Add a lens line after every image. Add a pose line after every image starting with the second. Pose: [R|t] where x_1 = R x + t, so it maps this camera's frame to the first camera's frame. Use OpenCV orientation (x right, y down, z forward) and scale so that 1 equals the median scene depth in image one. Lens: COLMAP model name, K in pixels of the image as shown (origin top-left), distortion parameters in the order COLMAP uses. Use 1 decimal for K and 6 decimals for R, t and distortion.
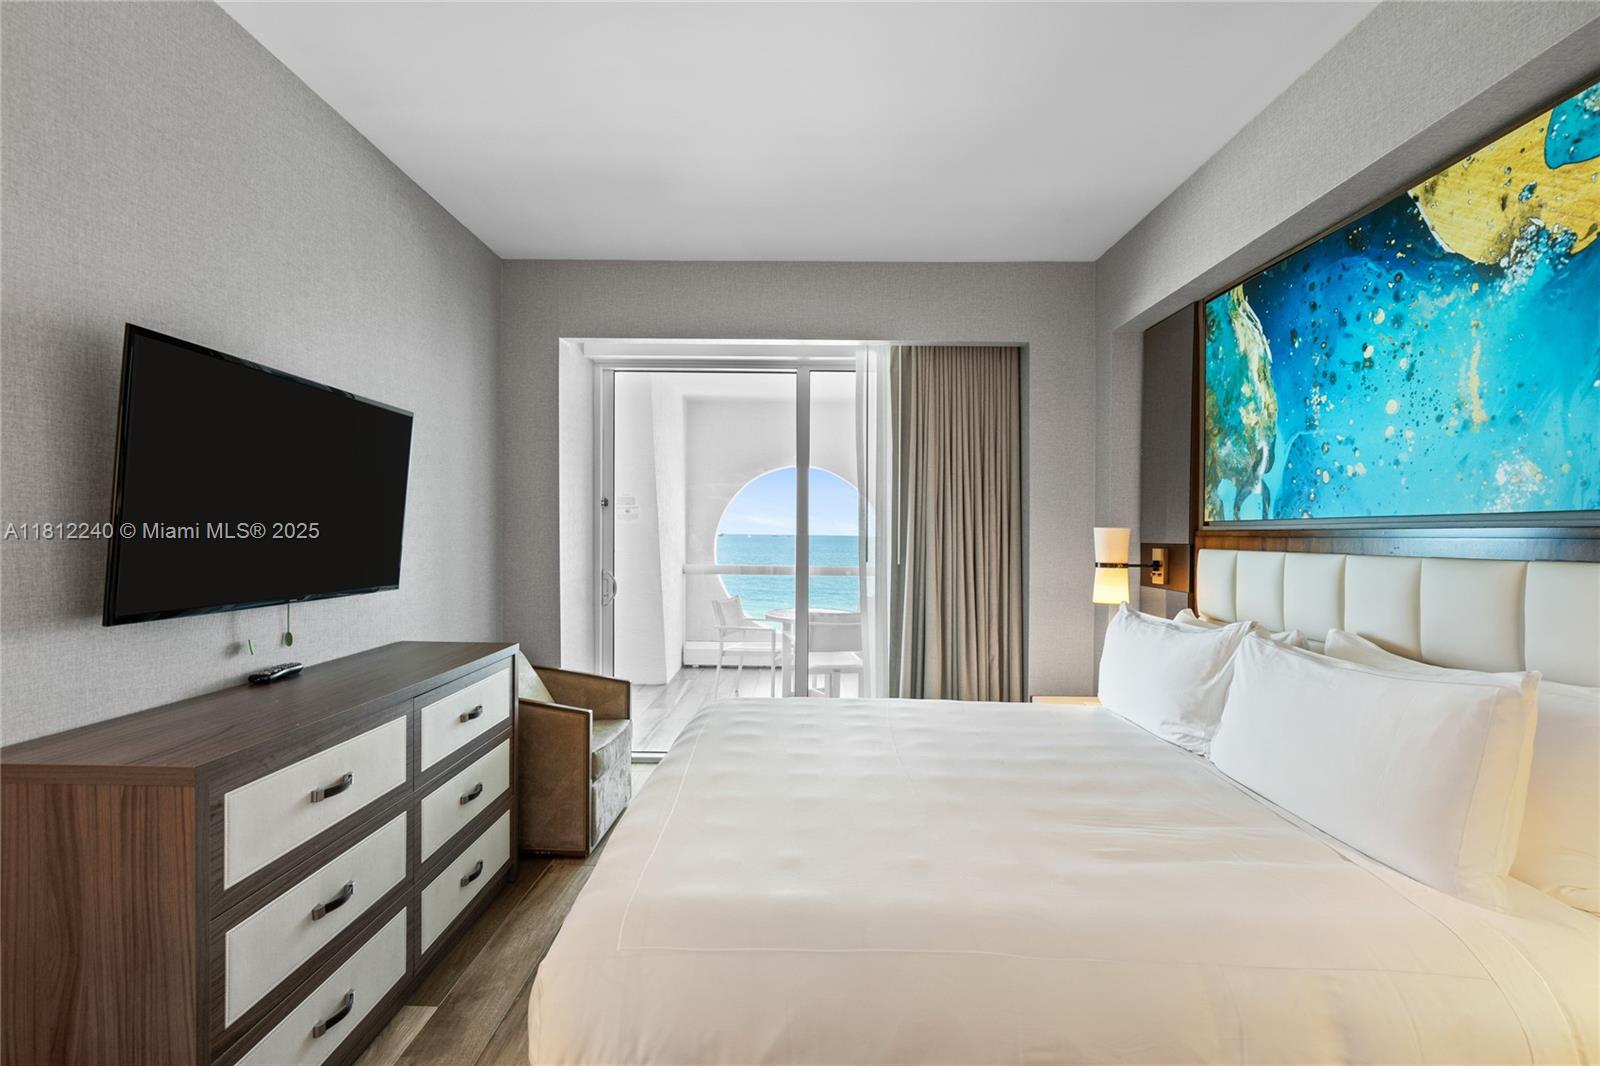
lens RADIAL K [[750.4, 0, 792.1], [0, 750.4, 560.6], [0, 0, 1]] dist [0.005092, -0.001335]
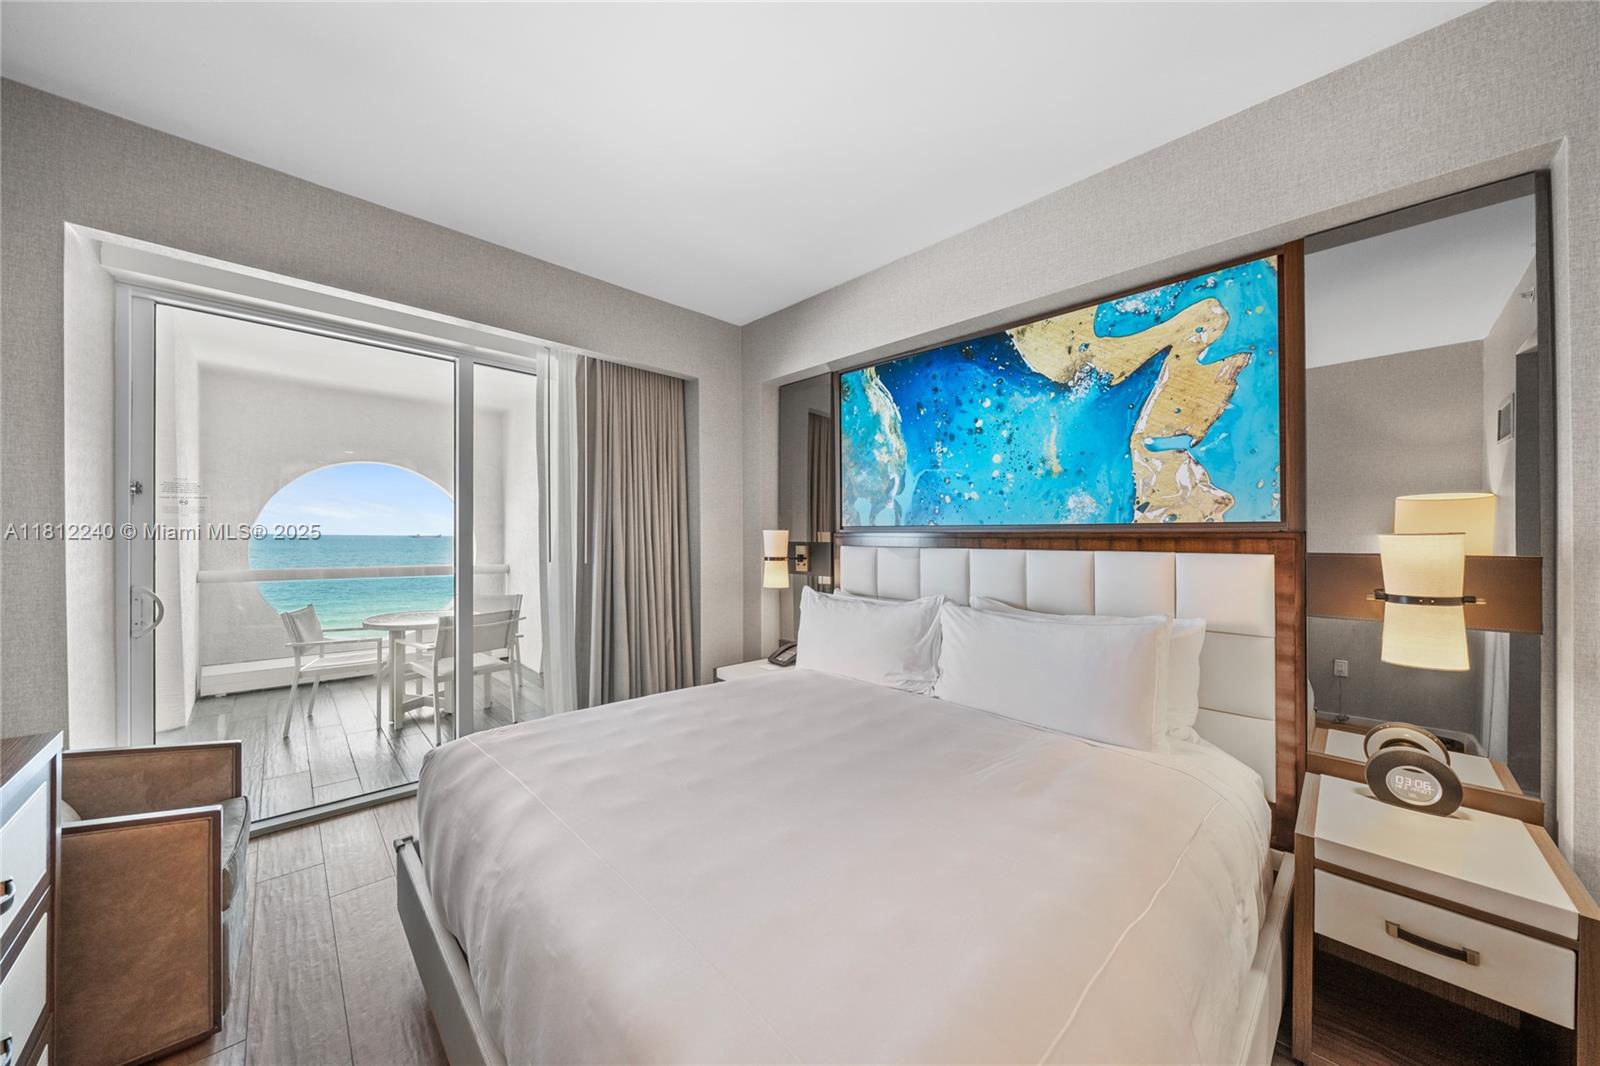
lens RADIAL K [[554.9, 0, 815.0], [0, 554.9, 543.7], [0, 0, 1]] dist [-0.002520, -0.000072]
pose [[0.709387, -0.010686, 0.704738, -0.244347], [0.022933, 0.999706, -0.007926, -0.012652], [-0.704446, 0.021784, 0.709423, 0.301364]]
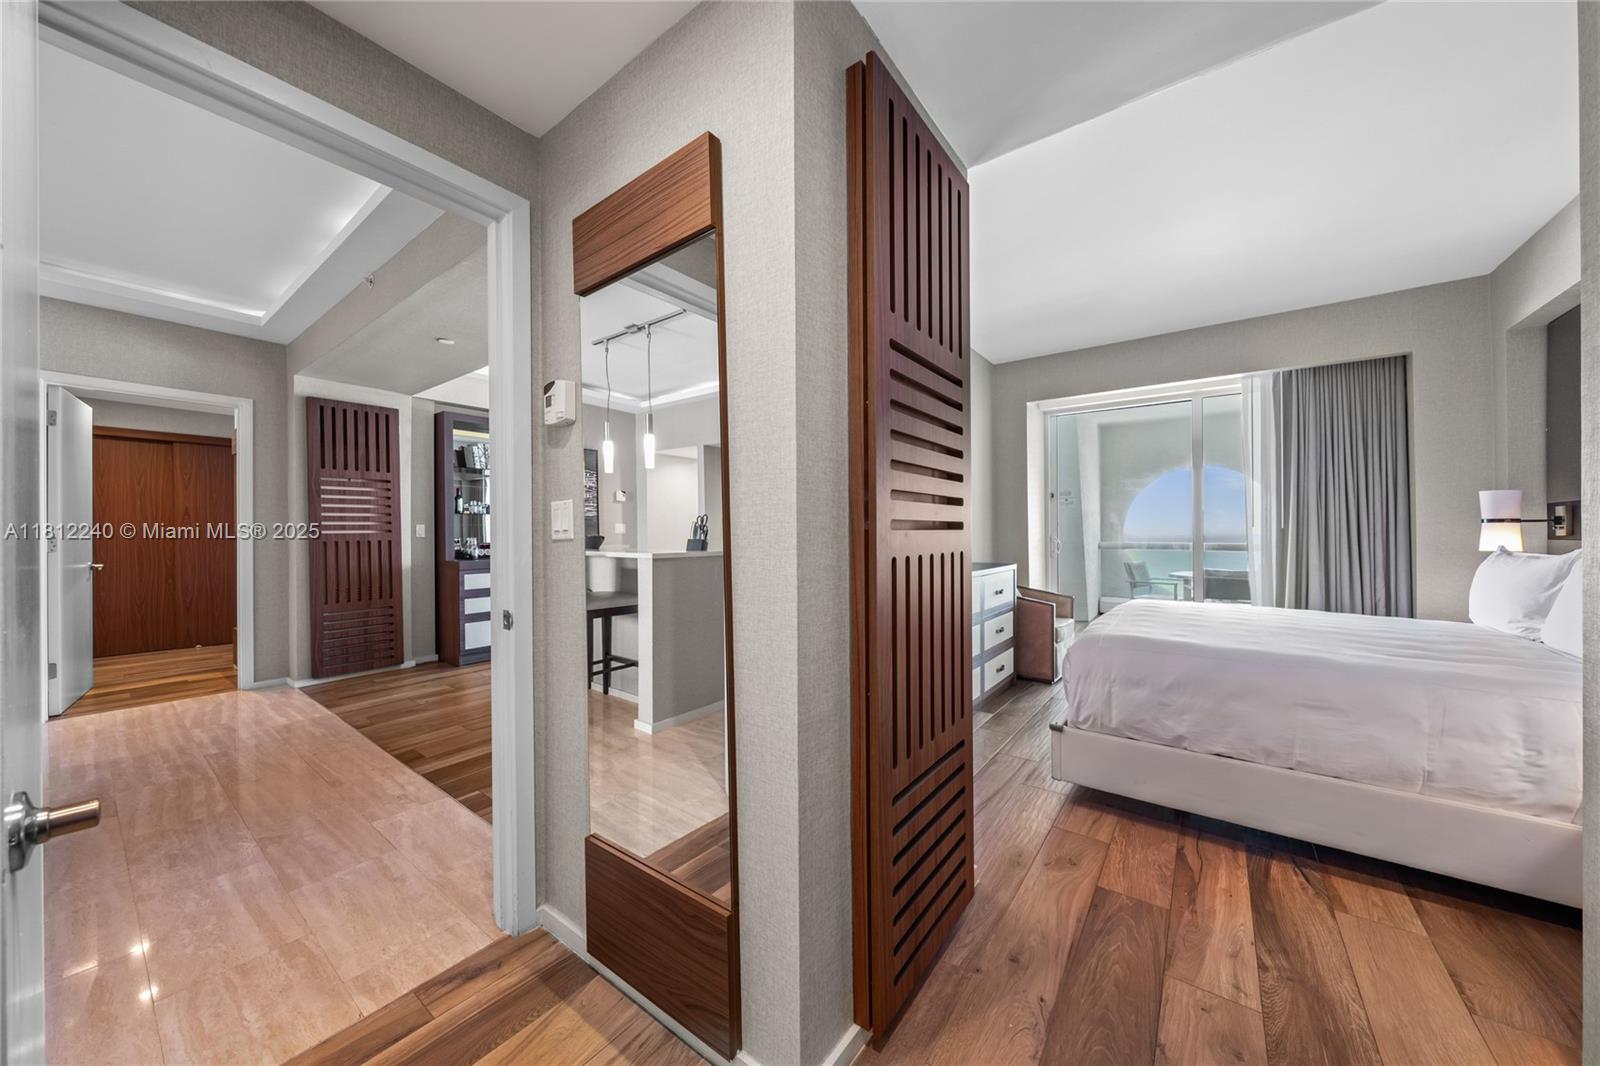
lens RADIAL K [[554.9, 0, 796.1], [0, 554.9, 535.5], [0, 0, 1]] dist [-0.002520, -0.000072]
pose [[0.810428, -0.007651, -0.585788, 0.016812], [-0.009700, 0.999602, -0.026477, 0.076572], [0.585758, 0.027140, 0.810032, -0.493615]]
